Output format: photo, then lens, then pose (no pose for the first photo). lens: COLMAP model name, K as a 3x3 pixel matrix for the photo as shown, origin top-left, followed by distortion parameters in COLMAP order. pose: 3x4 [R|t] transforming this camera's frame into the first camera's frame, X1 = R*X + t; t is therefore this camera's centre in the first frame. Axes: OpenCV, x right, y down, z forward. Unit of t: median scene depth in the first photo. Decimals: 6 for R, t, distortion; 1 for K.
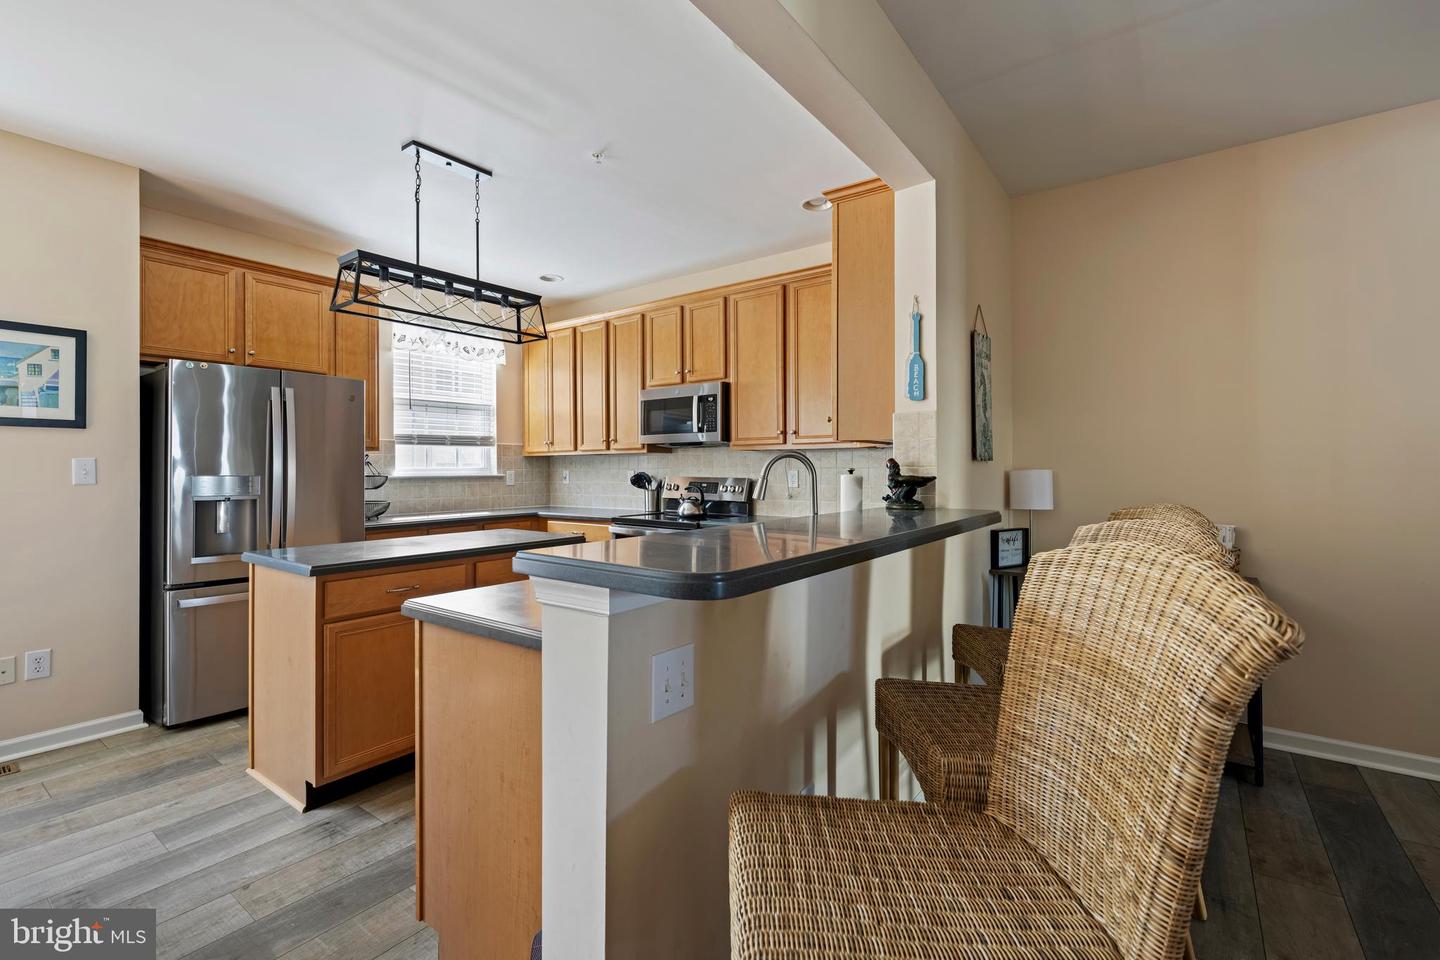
lens RADIAL K [[640.8, 0, 715.9], [0, 640.8, 466.2], [0, 0, 1]] dist [0.000506, 0.000050]
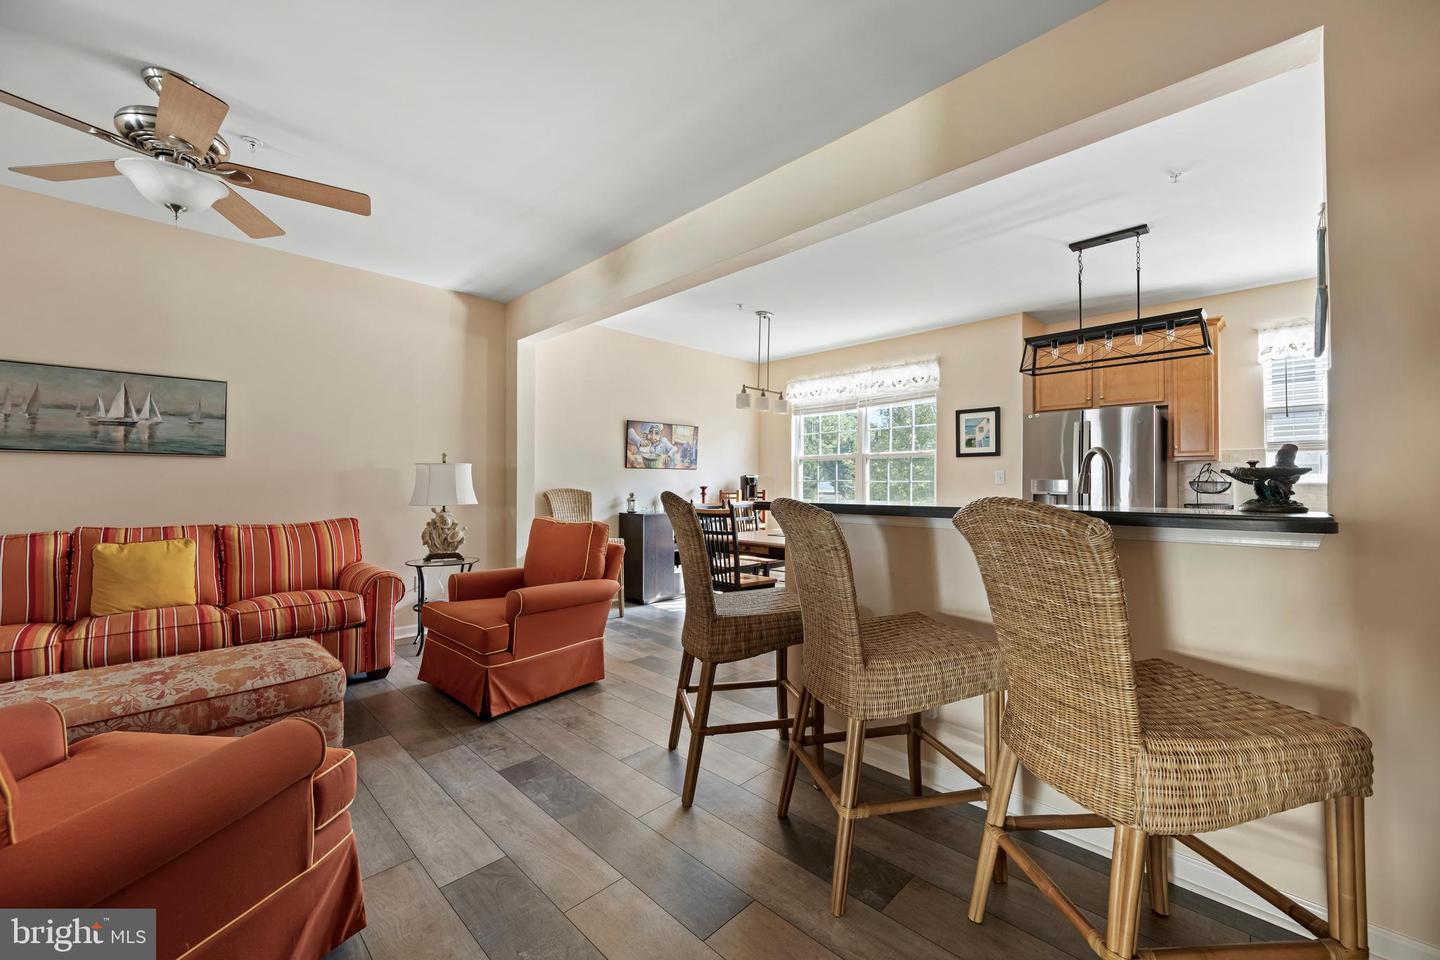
lens RADIAL K [[561.0, 0, 717.5], [0, 561.0, 478.2], [0, 0, 1]] dist [-0.002643, -0.000026]
pose [[-0.142546, -0.011256, -0.989724, 0.597330], [0.002075, 0.999930, -0.011671, 0.020149], [0.989786, -0.003717, -0.142513, 0.266998]]
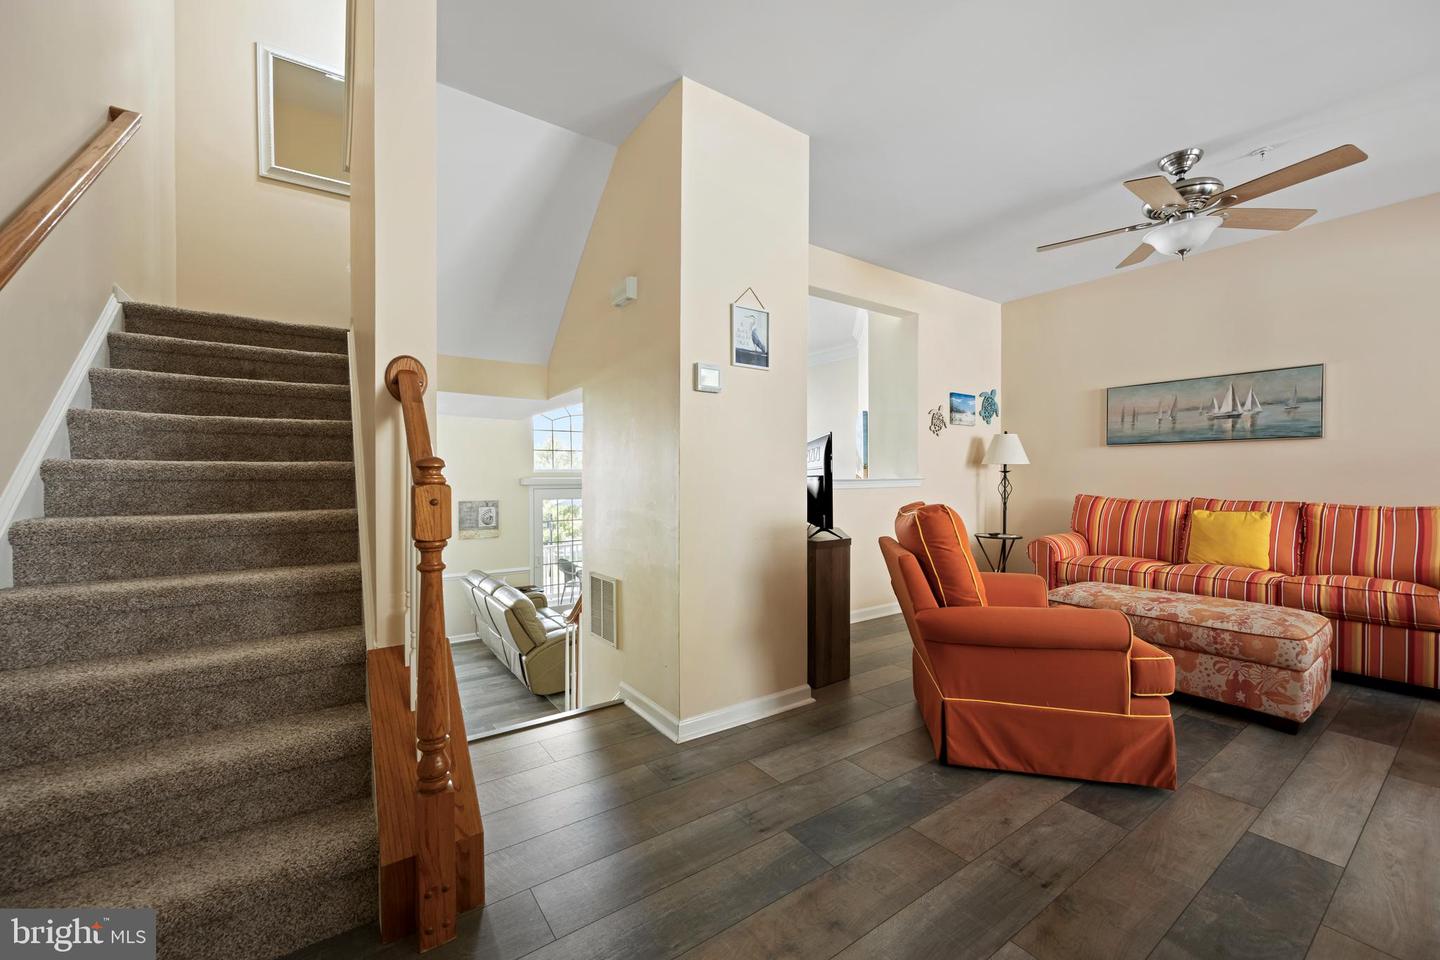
lens RADIAL K [[568.2, 0, 716.4], [0, 568.2, 477.7], [0, 0, 1]] dist [-0.000375, -0.000078]
pose [[-0.948619, 0.000959, 0.316419, 0.478161], [0.000913, 1.000000, -0.000293, 0.037892], [-0.316419, 0.000011, -0.948620, 0.538624]]
